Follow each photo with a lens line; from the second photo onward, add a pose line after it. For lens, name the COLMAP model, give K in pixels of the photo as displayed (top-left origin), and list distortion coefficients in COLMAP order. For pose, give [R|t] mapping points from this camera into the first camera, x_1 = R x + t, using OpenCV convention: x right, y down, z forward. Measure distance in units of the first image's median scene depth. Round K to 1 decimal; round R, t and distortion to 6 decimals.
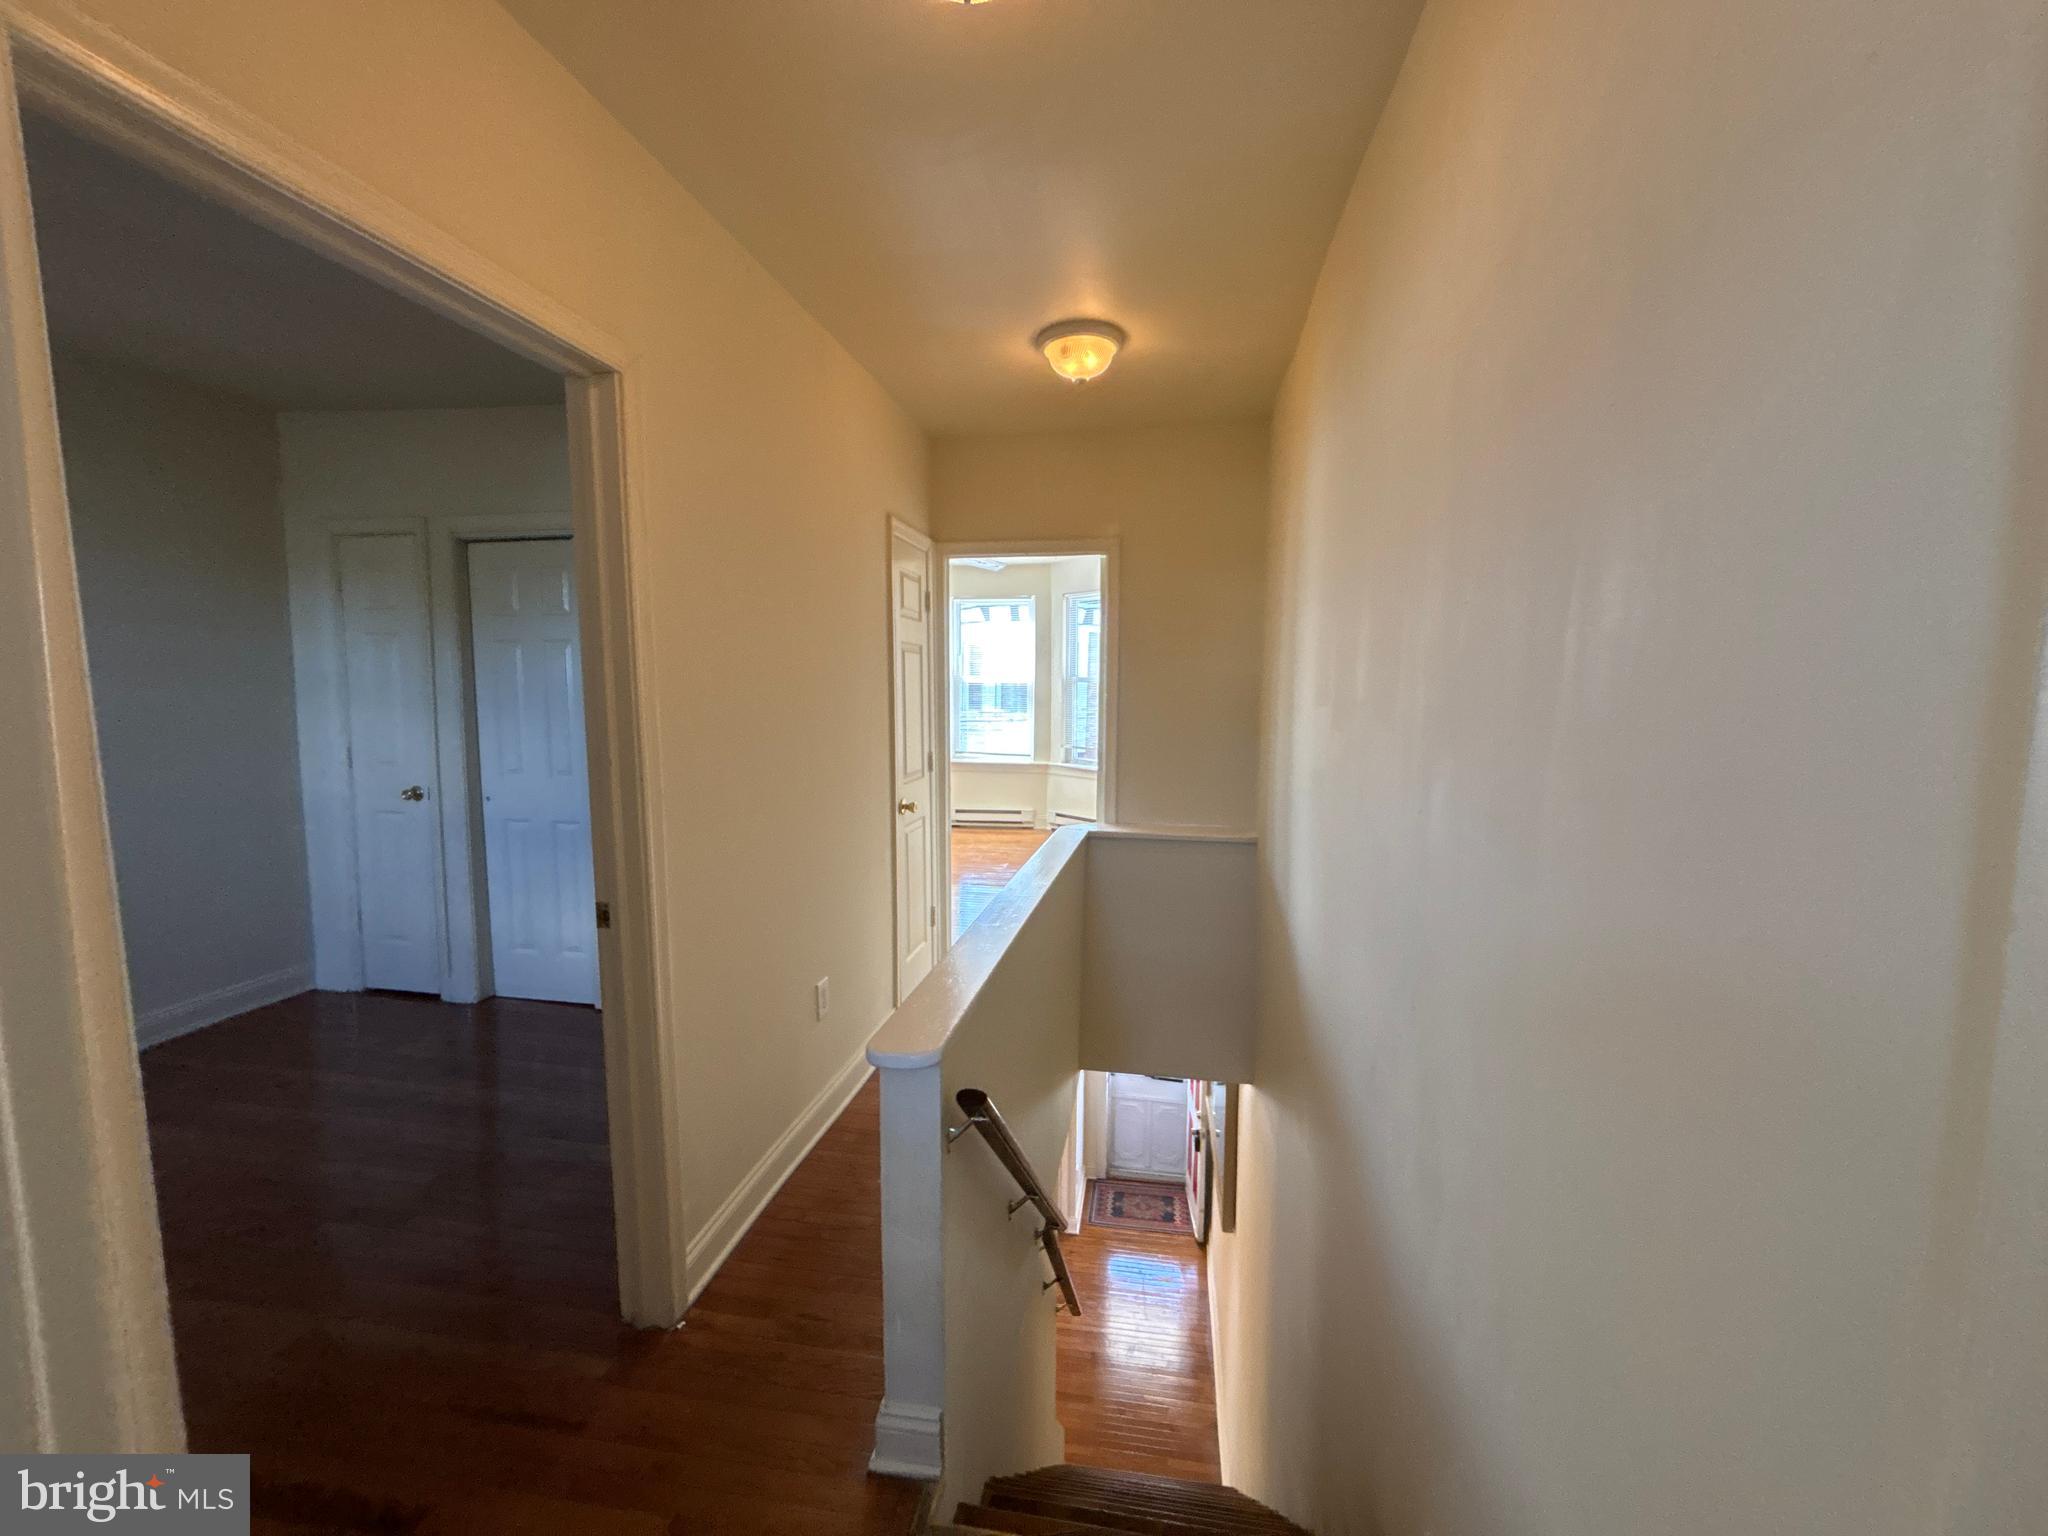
lens RADIAL K [[820.6, 0, 1018.2], [0, 820.6, 771.6], [0, 0, 1]] dist [0.024460, -0.022314]
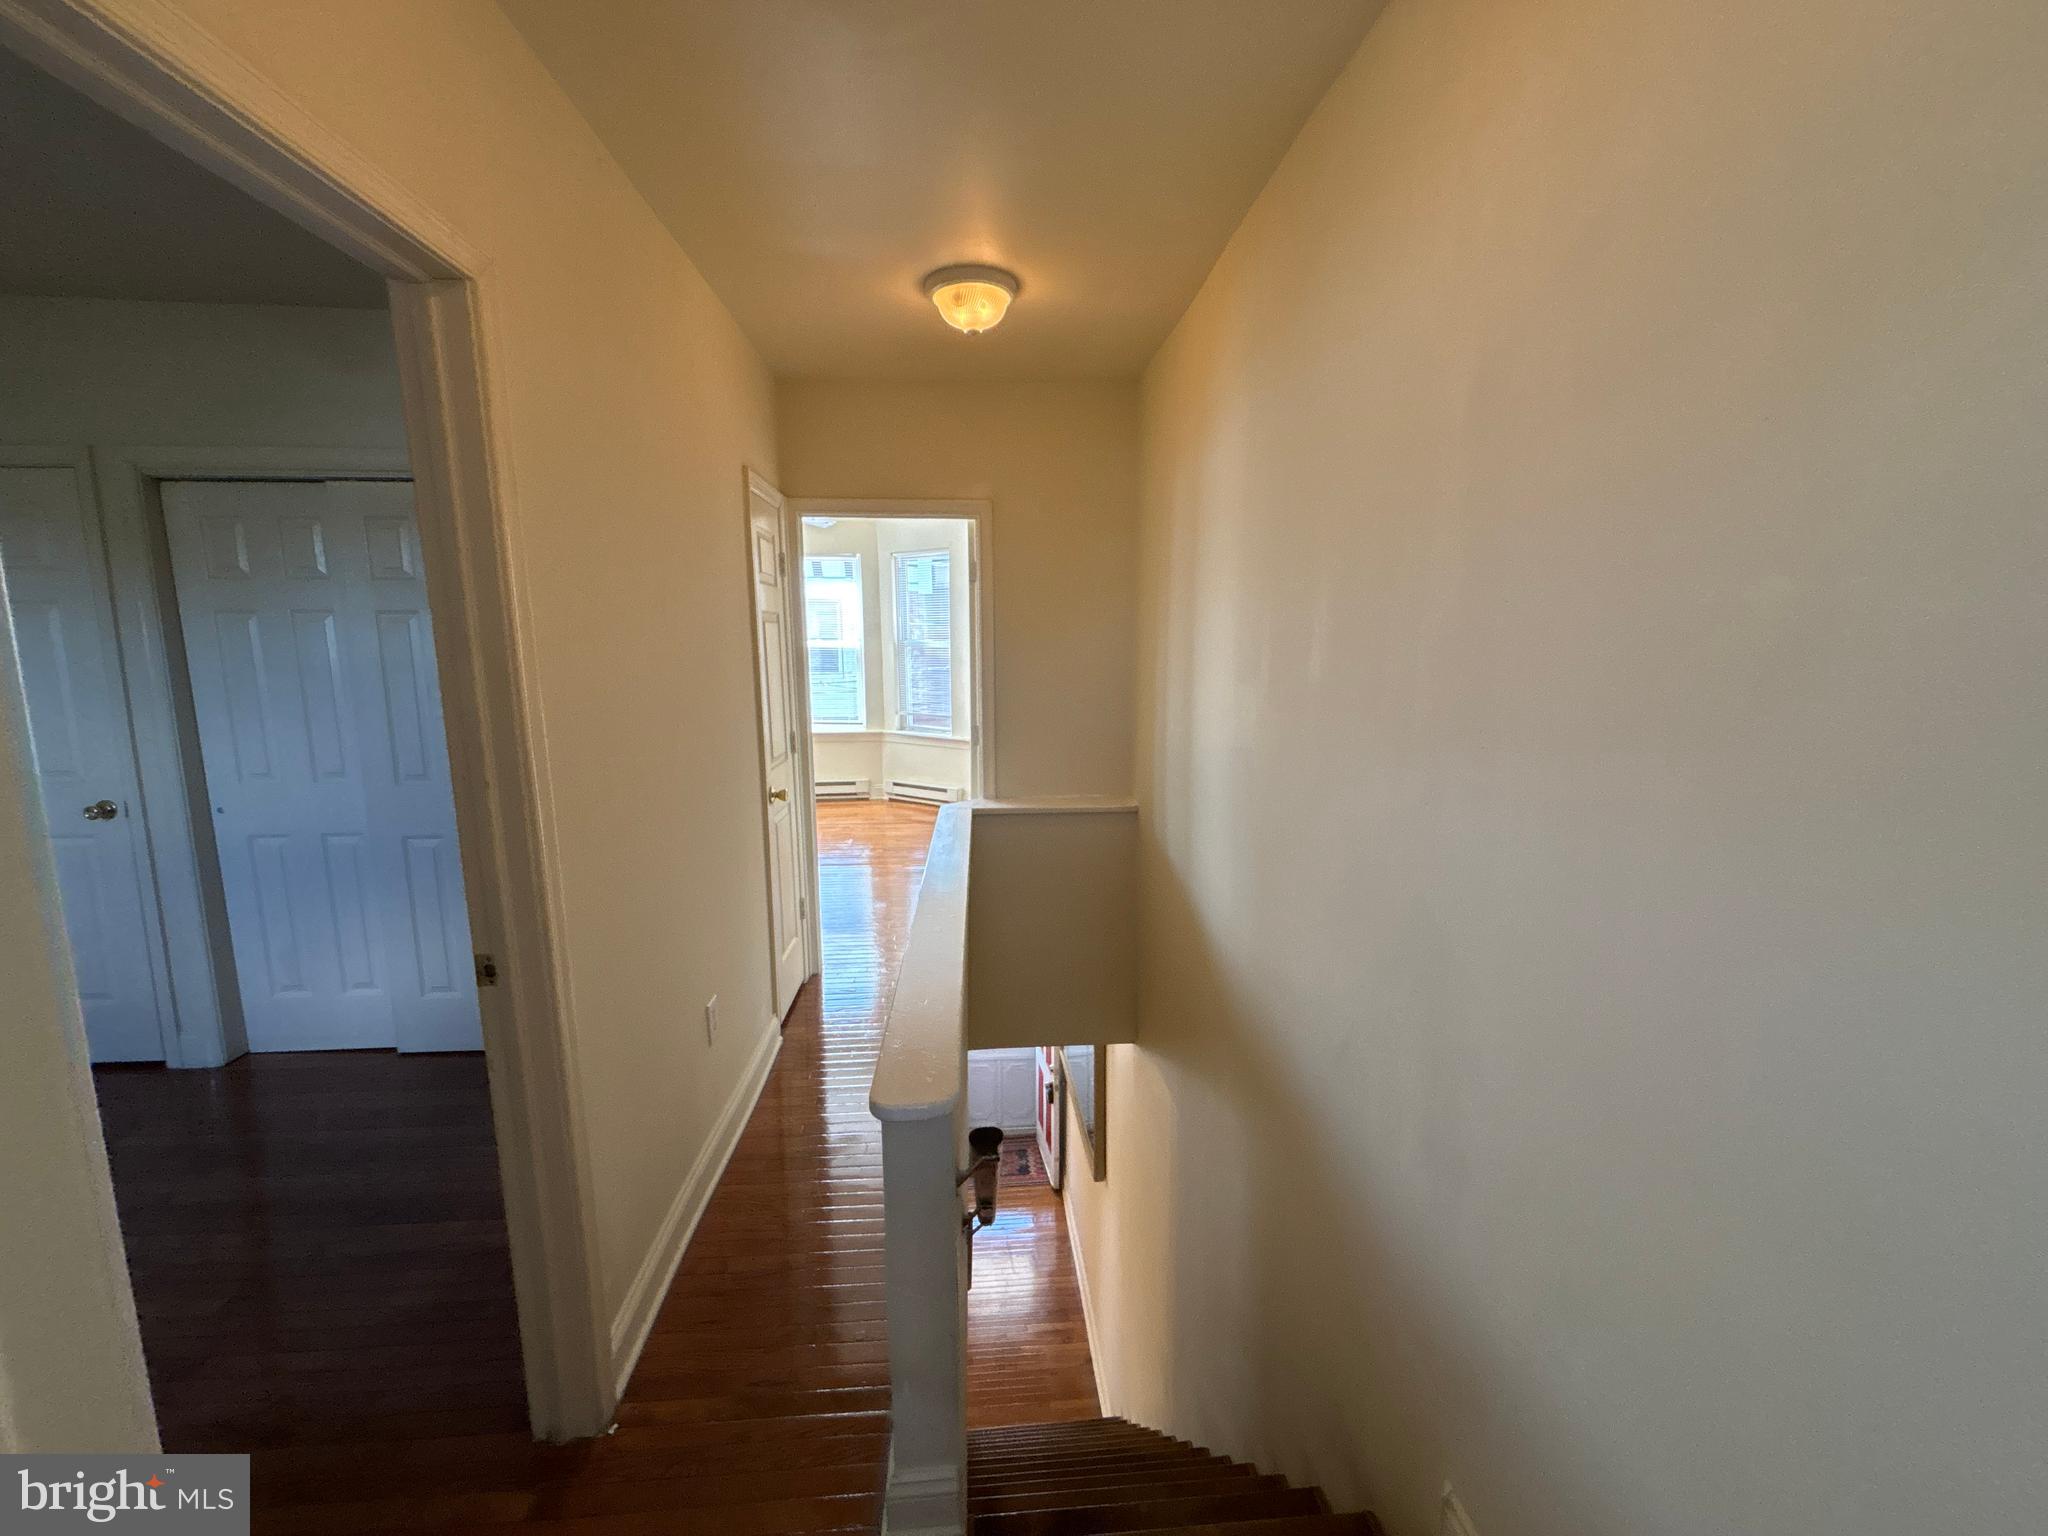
lens RADIAL K [[826.7, 0, 1024.0], [0, 826.7, 768.0], [0, 0, 1]] dist [-0.002287, 0.000028]
pose [[0.968267, -0.046705, 0.245514, -0.087981], [0.035207, 0.998077, 0.051017, -0.021518], [-0.247425, -0.040754, 0.968050, 0.047489]]
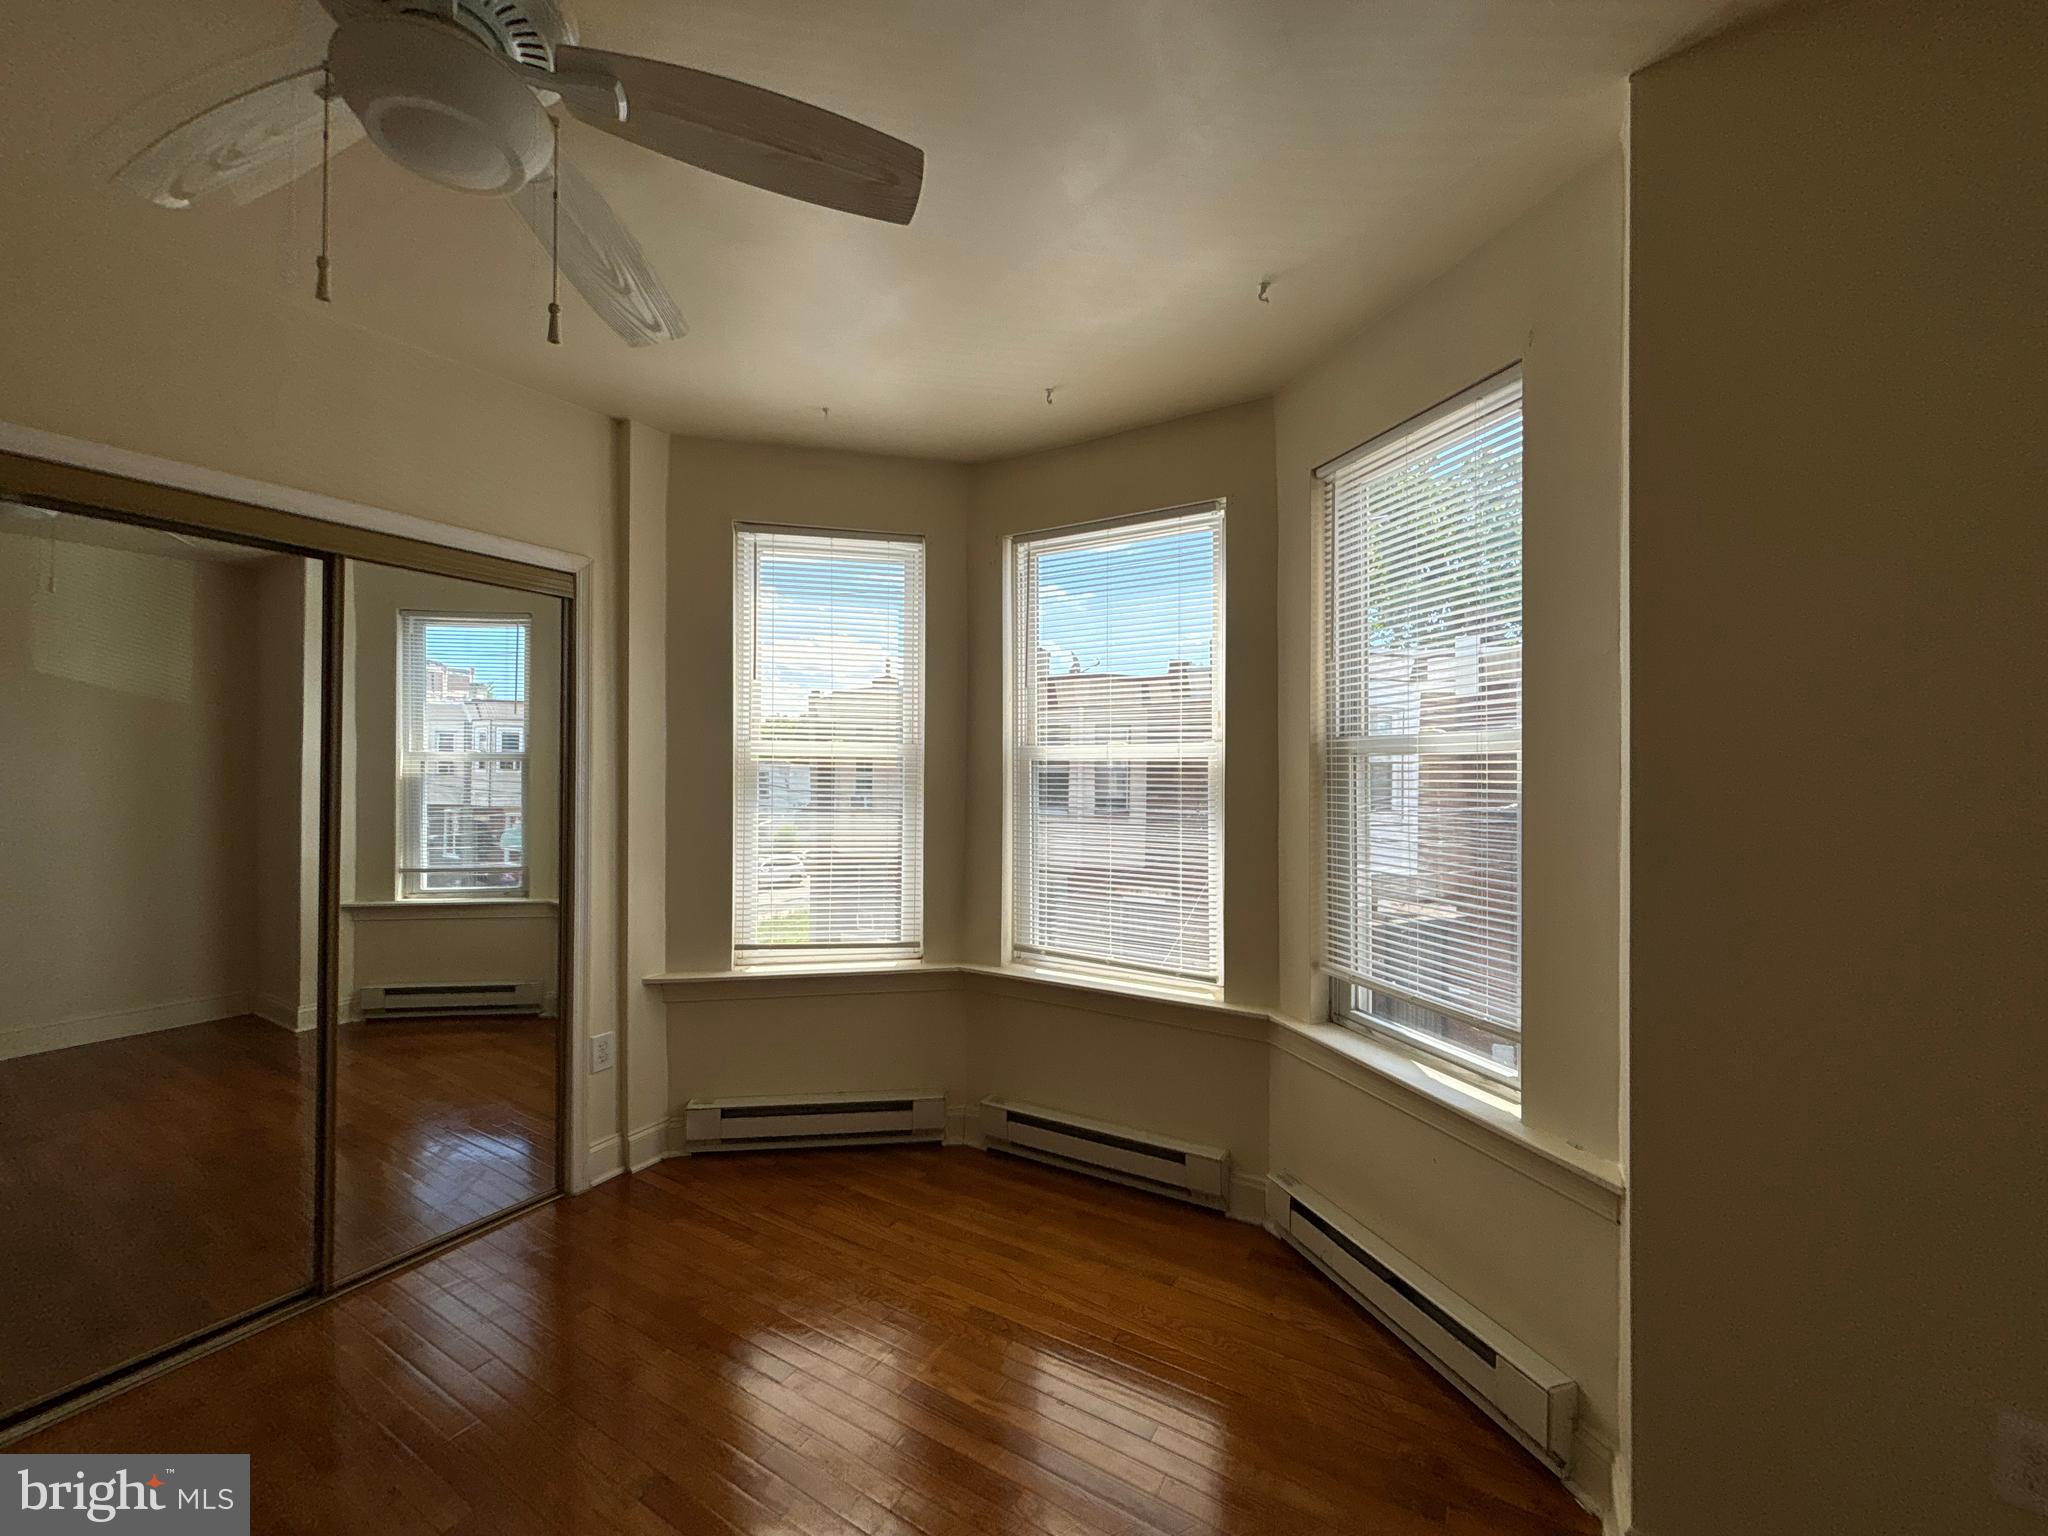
lens RADIAL K [[820.6, 0, 1018.2], [0, 820.6, 771.6], [0, 0, 1]] dist [0.024460, -0.022314]
pose [[0.935780, 0.001065, -0.352584, 0.118535], [-0.035991, 0.995060, -0.092518, -0.144307], [0.350744, 0.099266, 0.931196, 1.392129]]
